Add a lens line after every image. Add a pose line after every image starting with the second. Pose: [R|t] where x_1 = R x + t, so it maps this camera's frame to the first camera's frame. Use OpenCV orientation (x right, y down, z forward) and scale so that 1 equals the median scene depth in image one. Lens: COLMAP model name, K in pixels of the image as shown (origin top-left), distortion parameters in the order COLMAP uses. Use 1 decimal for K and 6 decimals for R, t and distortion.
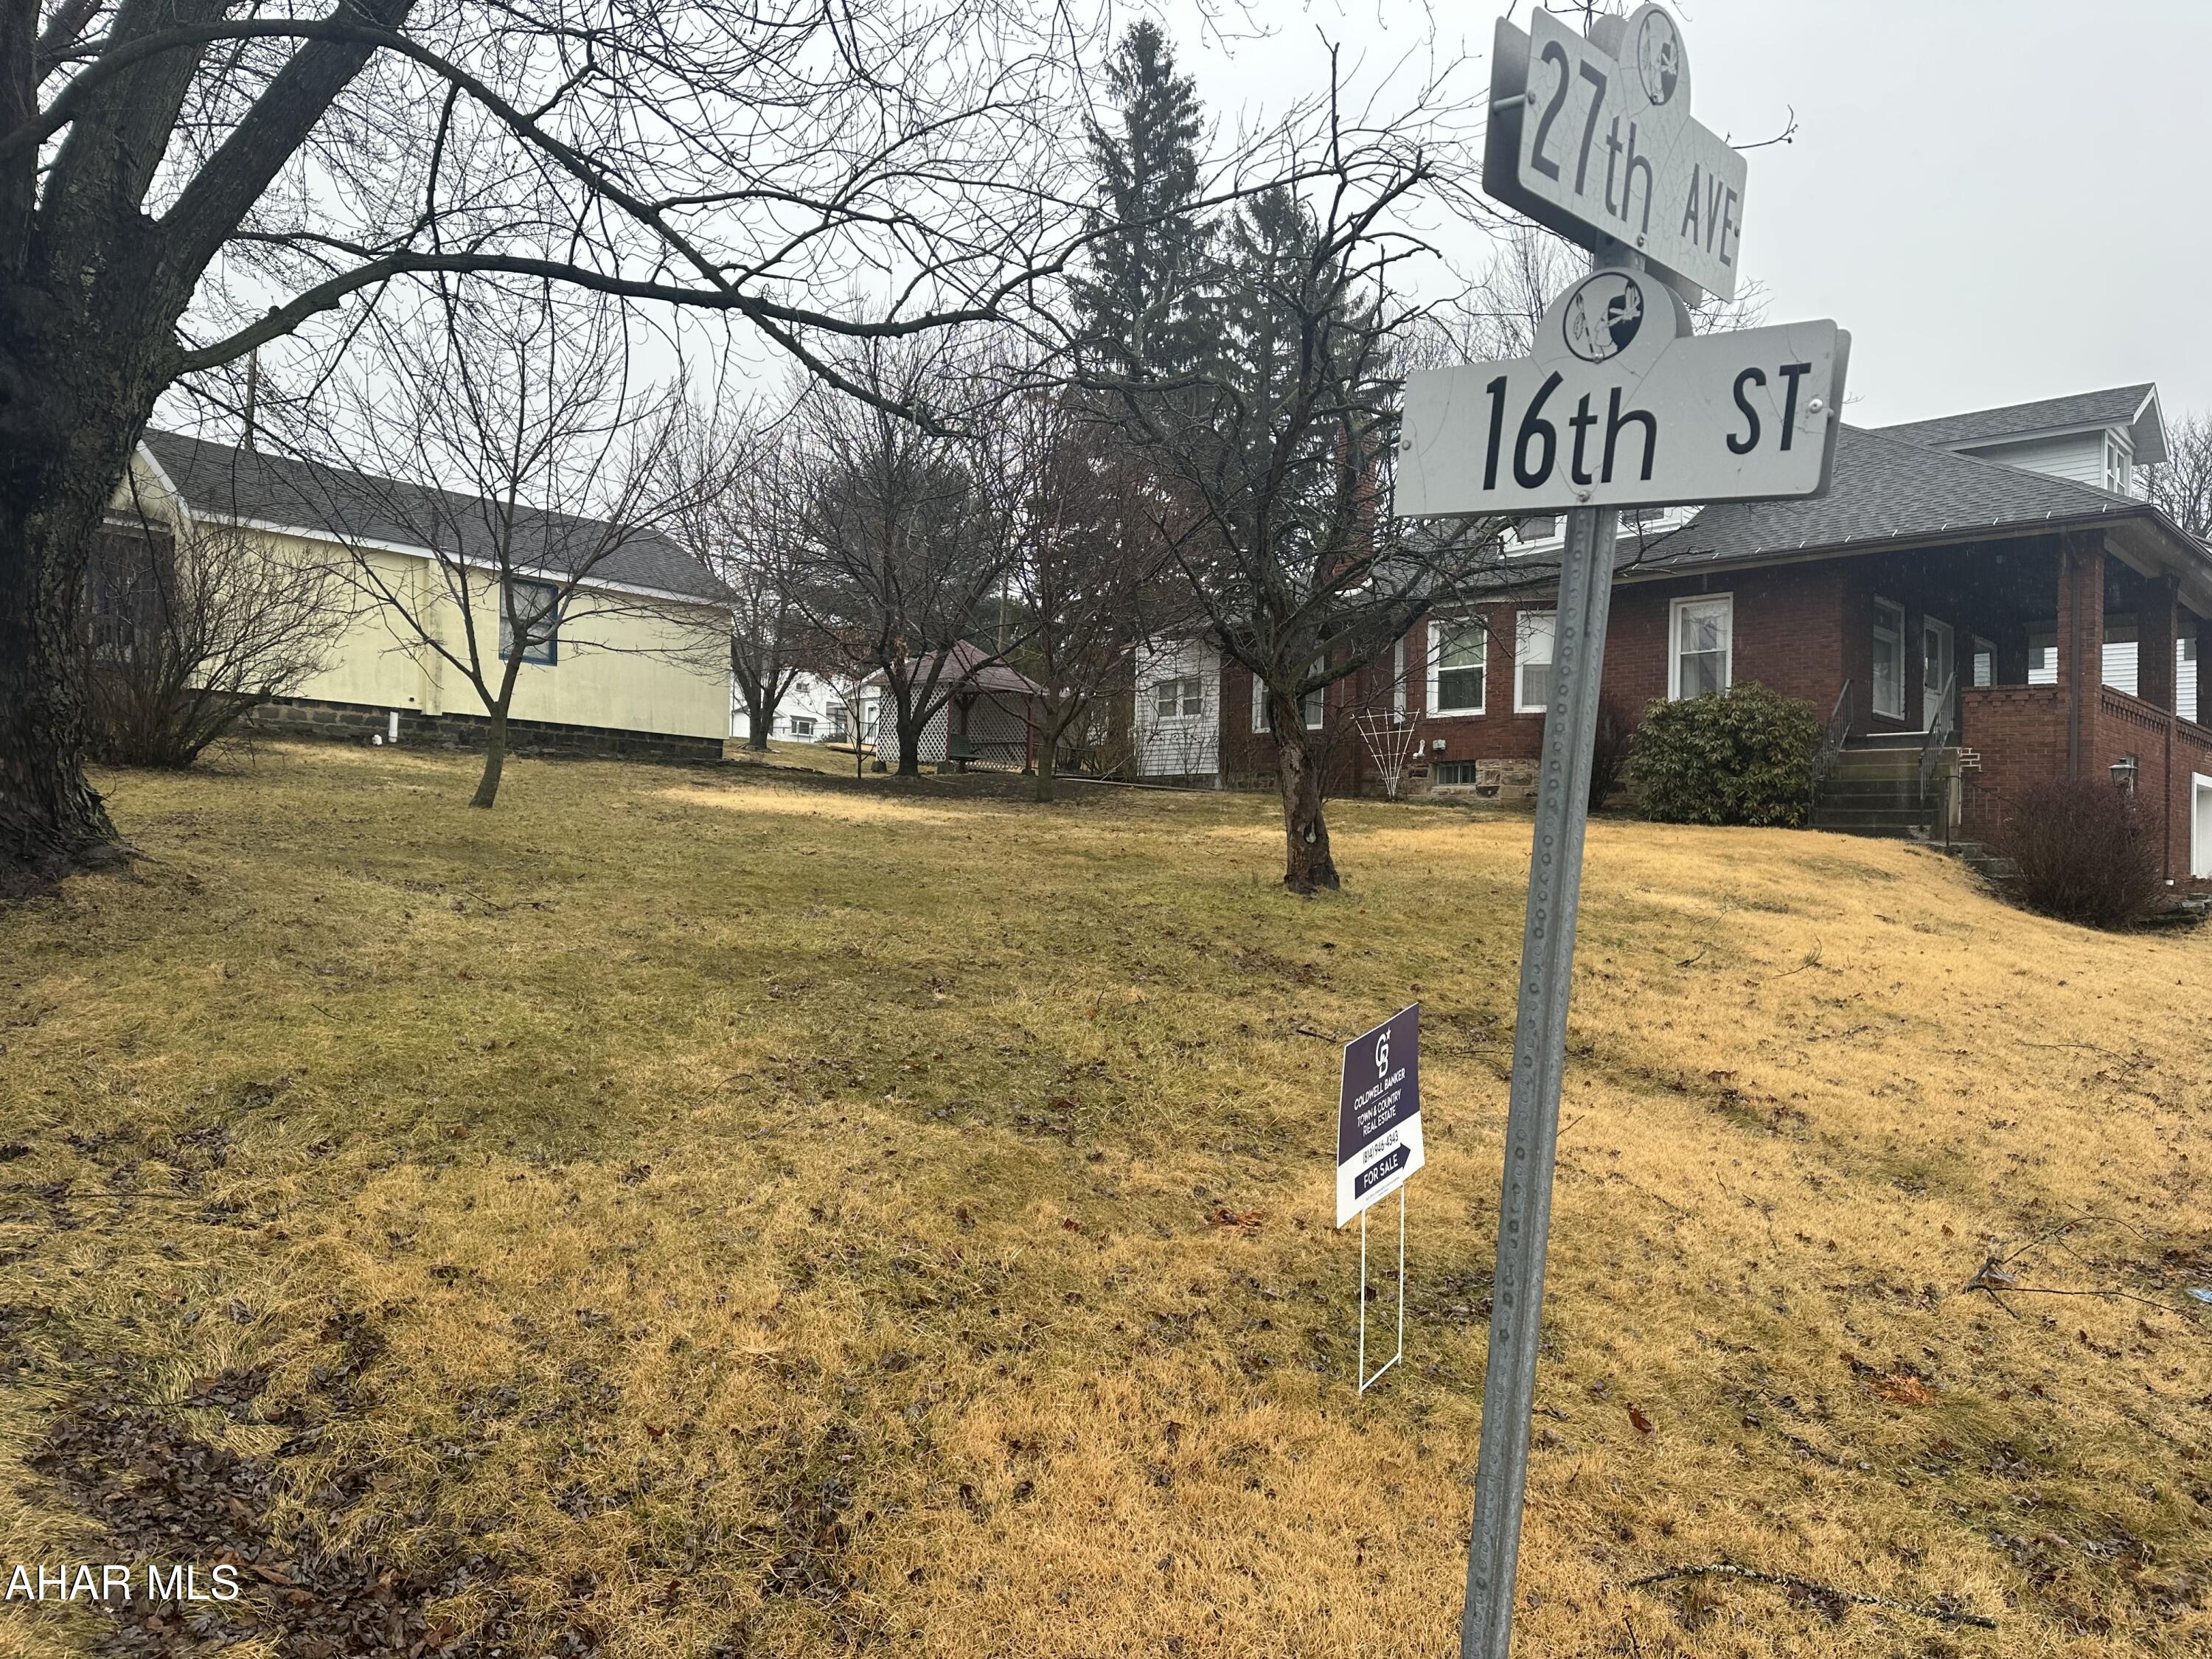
lens RADIAL K [[1521.8, 0, 1116.5], [0, 1521.8, 834.0], [0, 0, 1]] dist [0.163821, -0.284358]
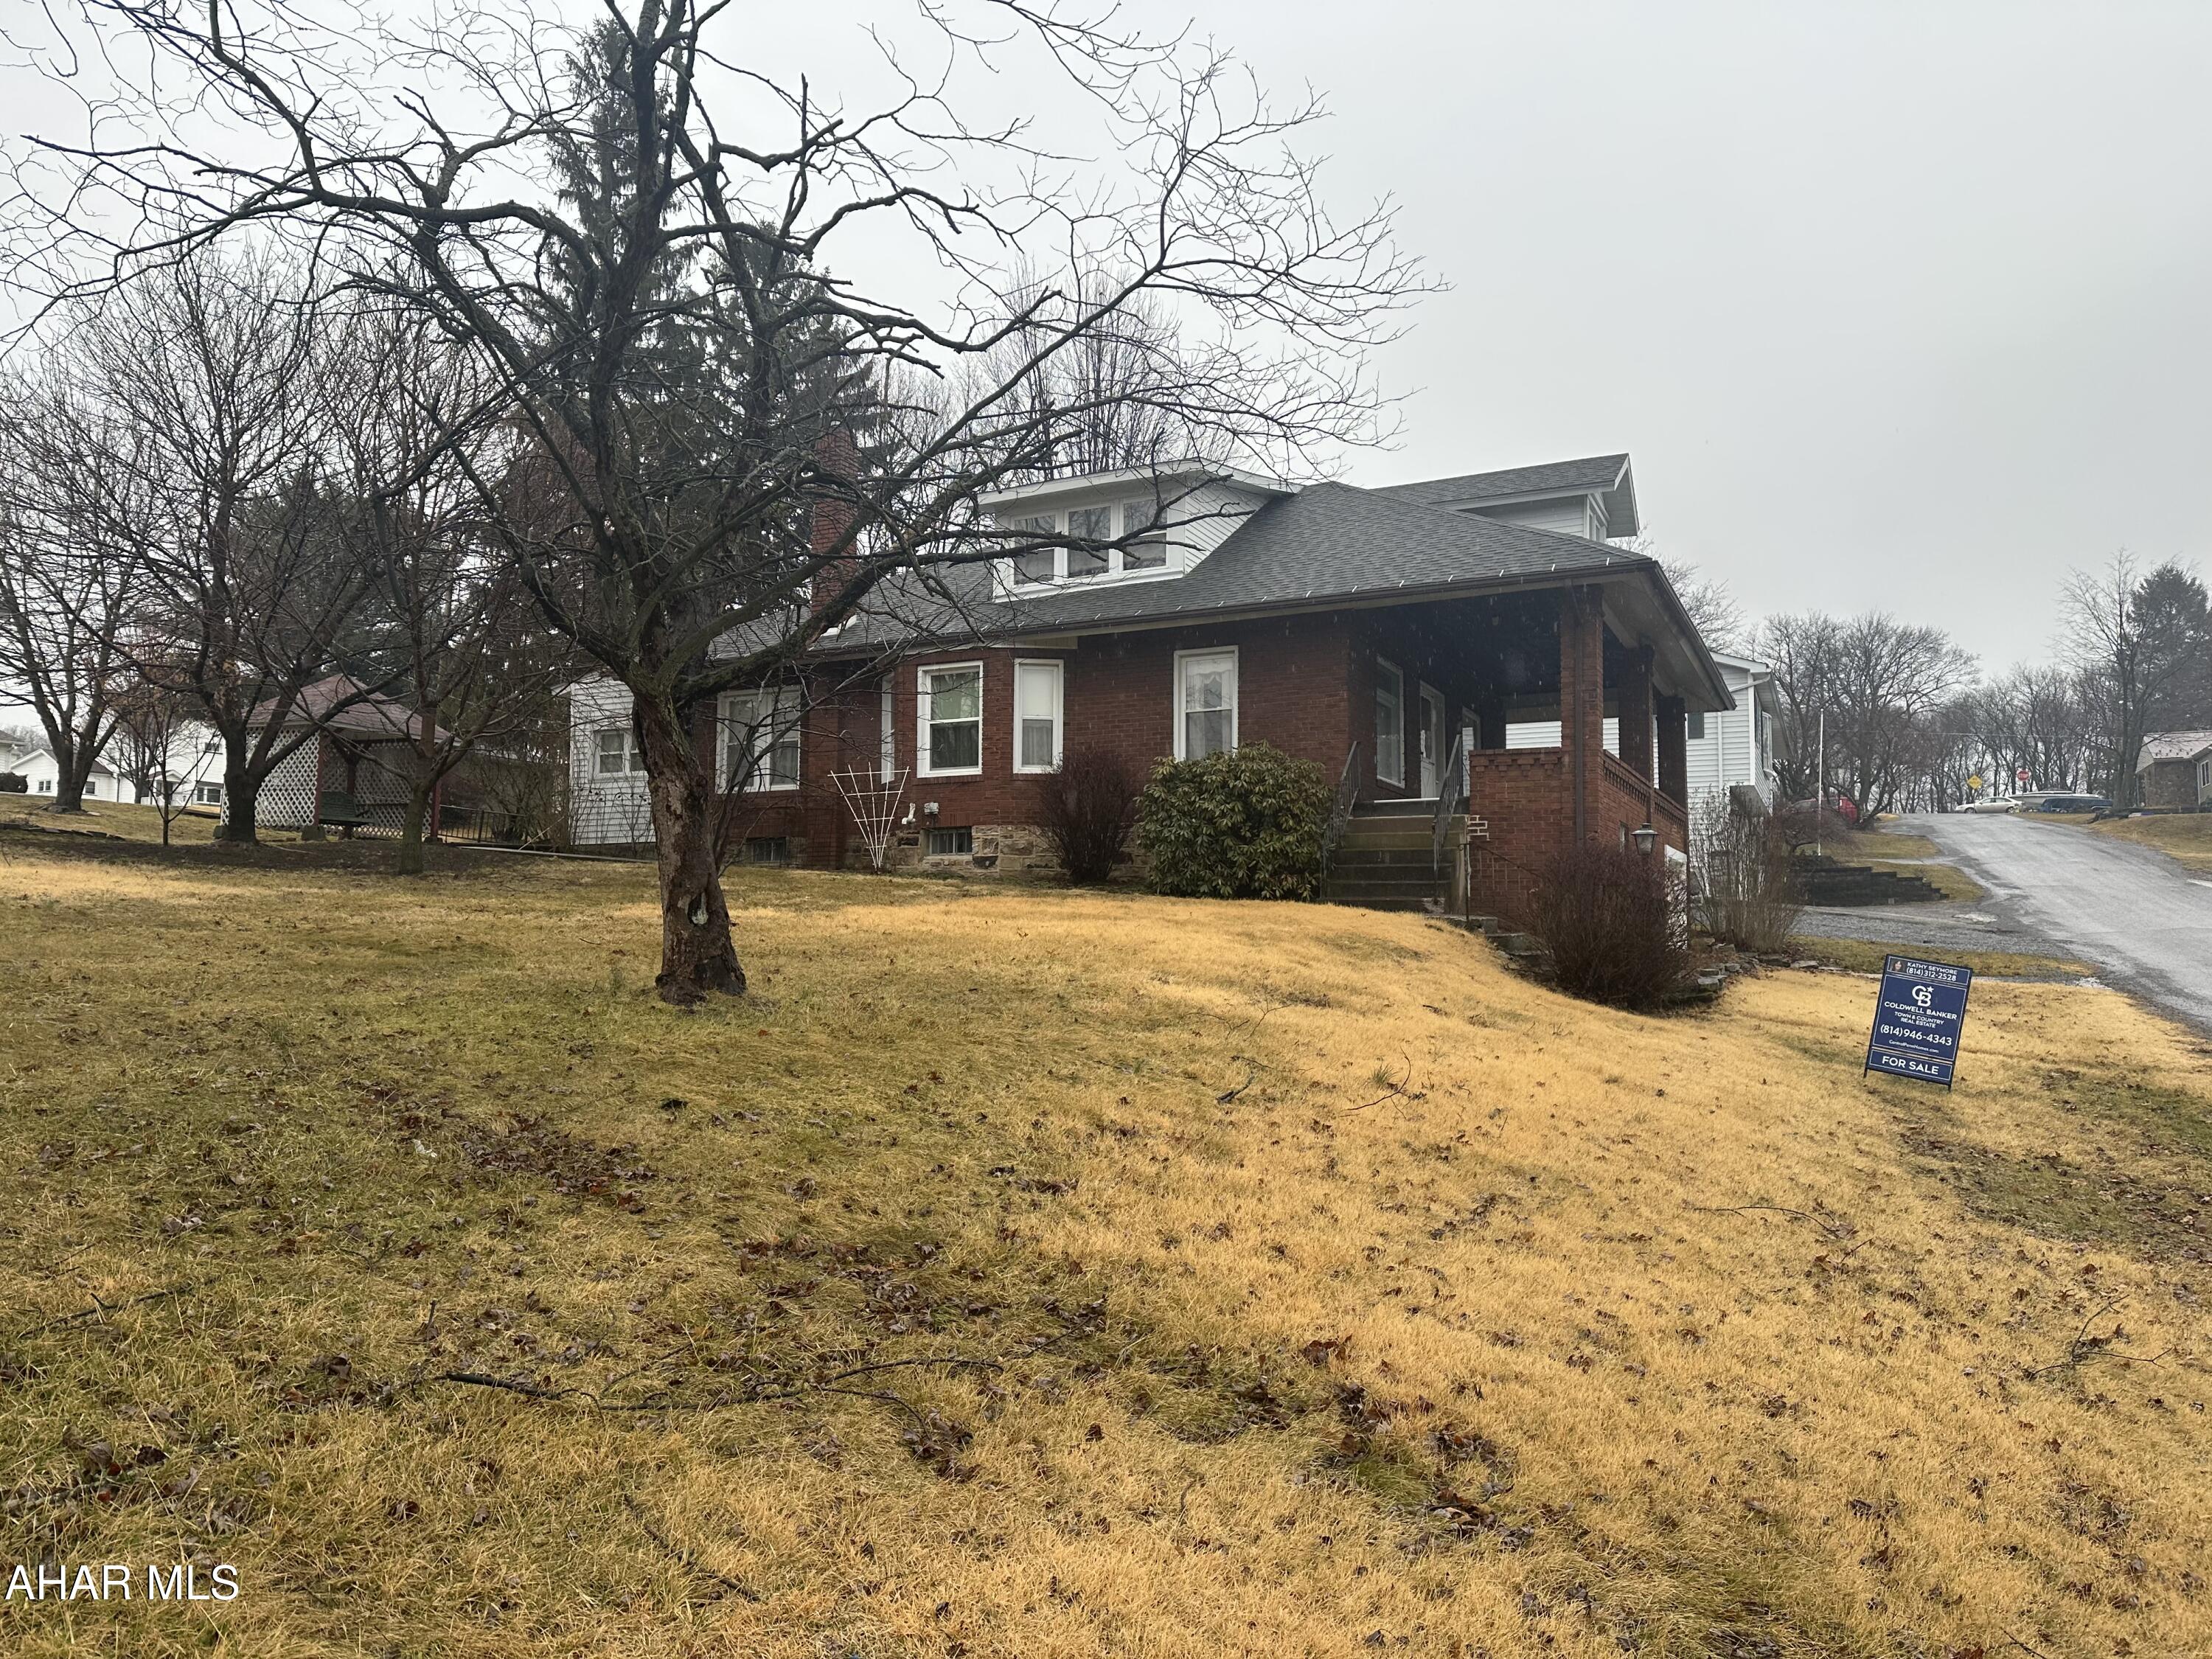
lens RADIAL K [[1521.8, 0, 1116.5], [0, 1521.8, 834.0], [0, 0, 1]] dist [0.163821, -0.284358]
pose [[0.951515, 0.007844, 0.307501, 0.053378], [0.008079, 0.998693, -0.050474, 0.000822], [-0.307495, 0.050511, 0.950208, 0.175496]]
